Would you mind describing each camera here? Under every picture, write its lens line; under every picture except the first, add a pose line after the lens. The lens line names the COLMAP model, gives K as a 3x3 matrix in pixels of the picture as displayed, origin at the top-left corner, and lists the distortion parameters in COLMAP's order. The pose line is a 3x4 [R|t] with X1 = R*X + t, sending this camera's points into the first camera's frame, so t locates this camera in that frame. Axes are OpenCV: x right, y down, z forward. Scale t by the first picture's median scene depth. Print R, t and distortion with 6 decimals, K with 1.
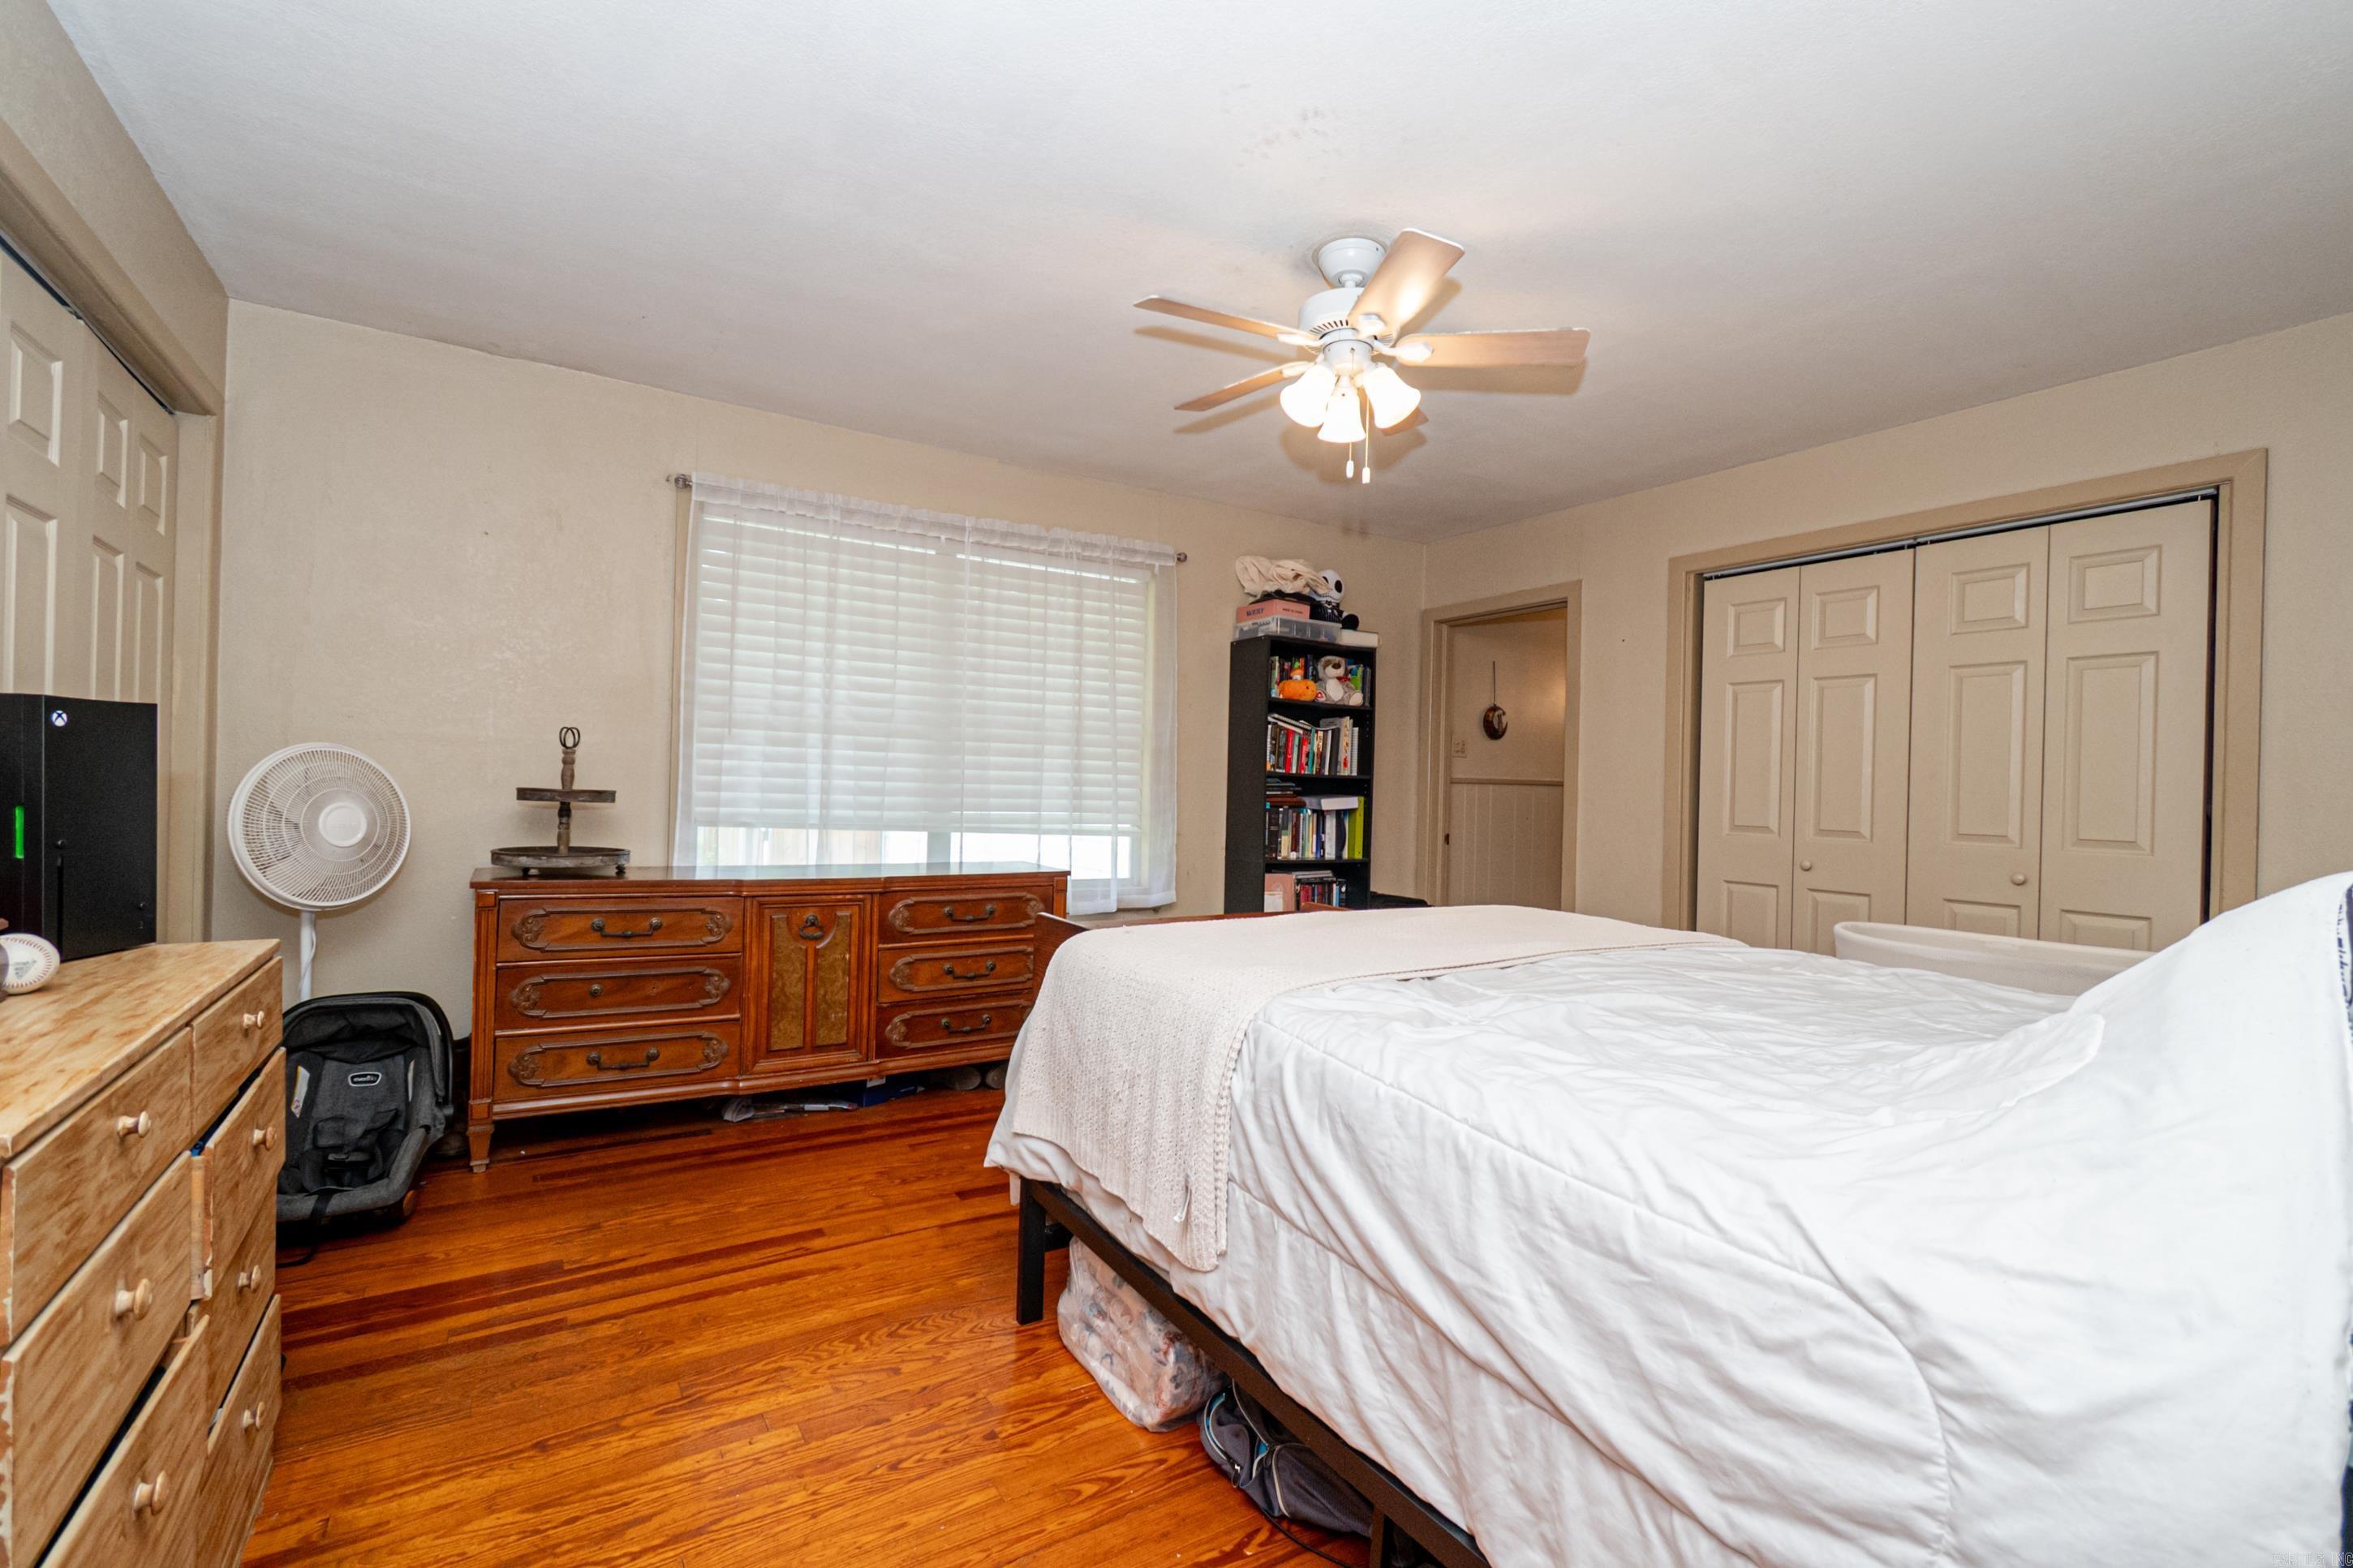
lens RADIAL K [[1038.4, 0, 1183.6], [0, 1038.4, 786.6], [0, 0, 1]] dist [-0.002265, -0.001028]
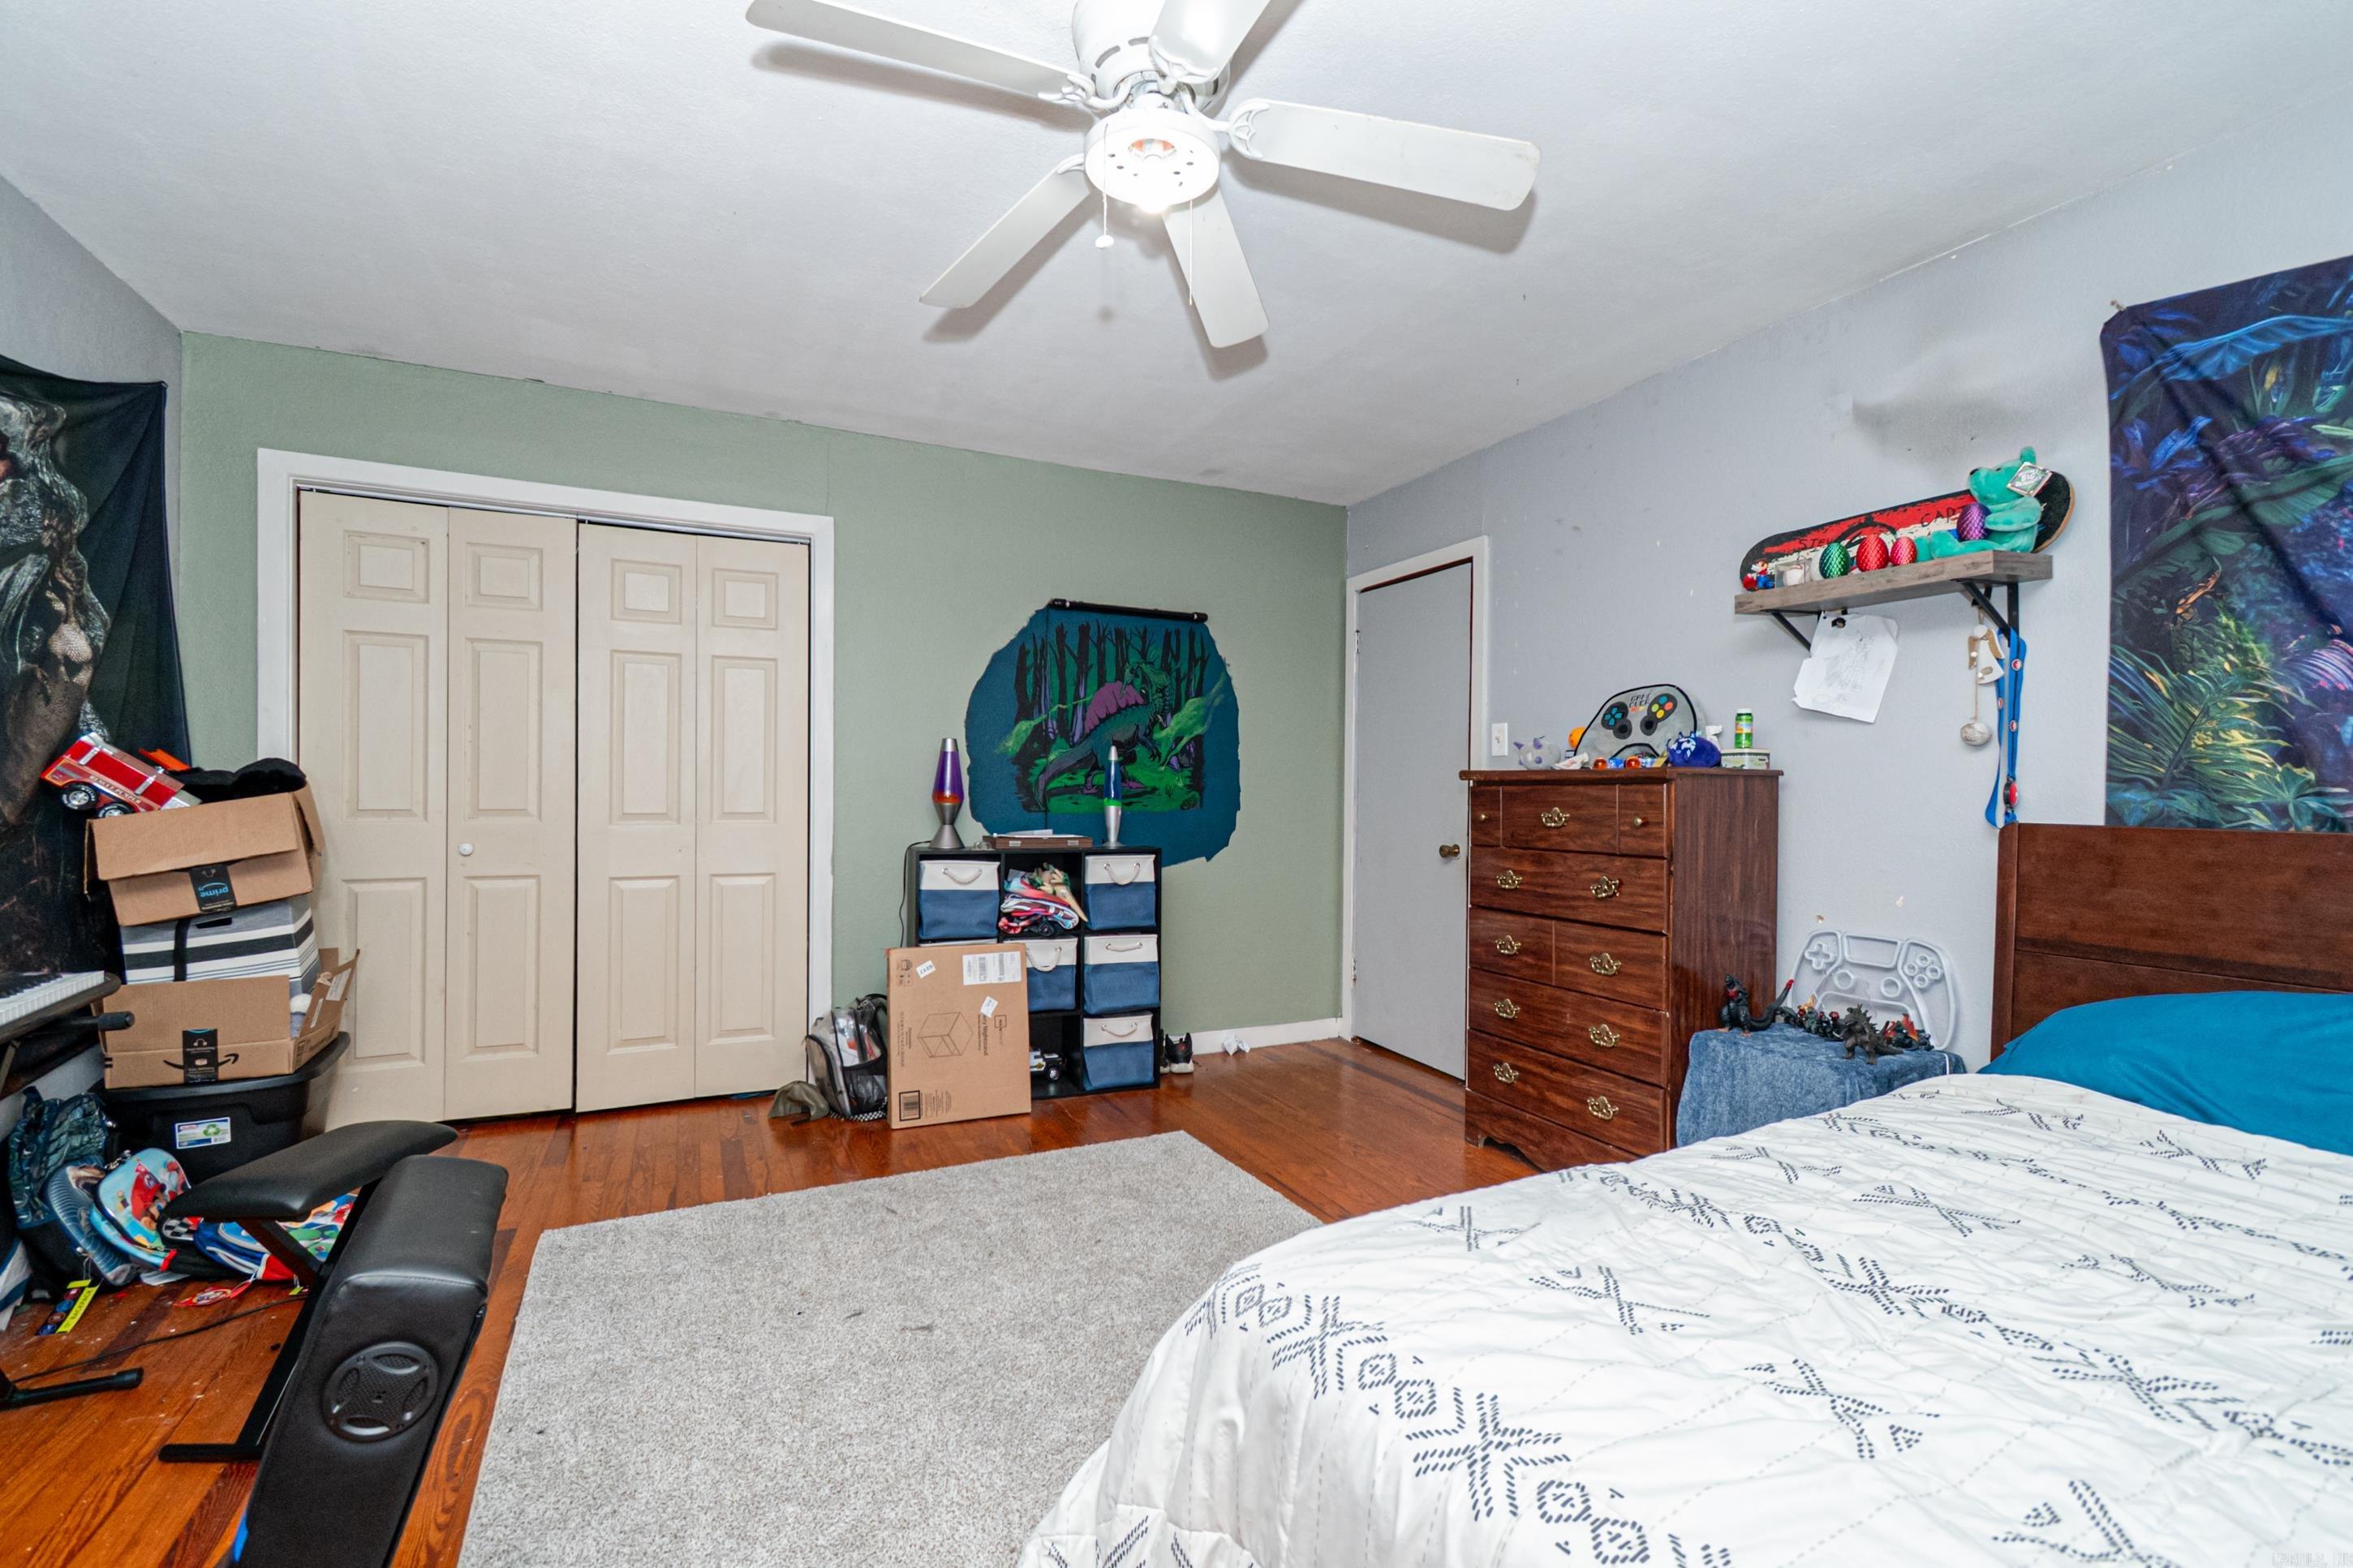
lens RADIAL K [[1038.4, 0, 1183.6], [0, 1038.4, 786.6], [0, 0, 1]] dist [-0.002265, -0.001028]
pose [[0.108750, -0.026066, 0.993727, -0.211383], [-0.003209, 0.999642, 0.026572, -0.004186], [-0.994064, -0.006079, 0.108627, 0.295553]]
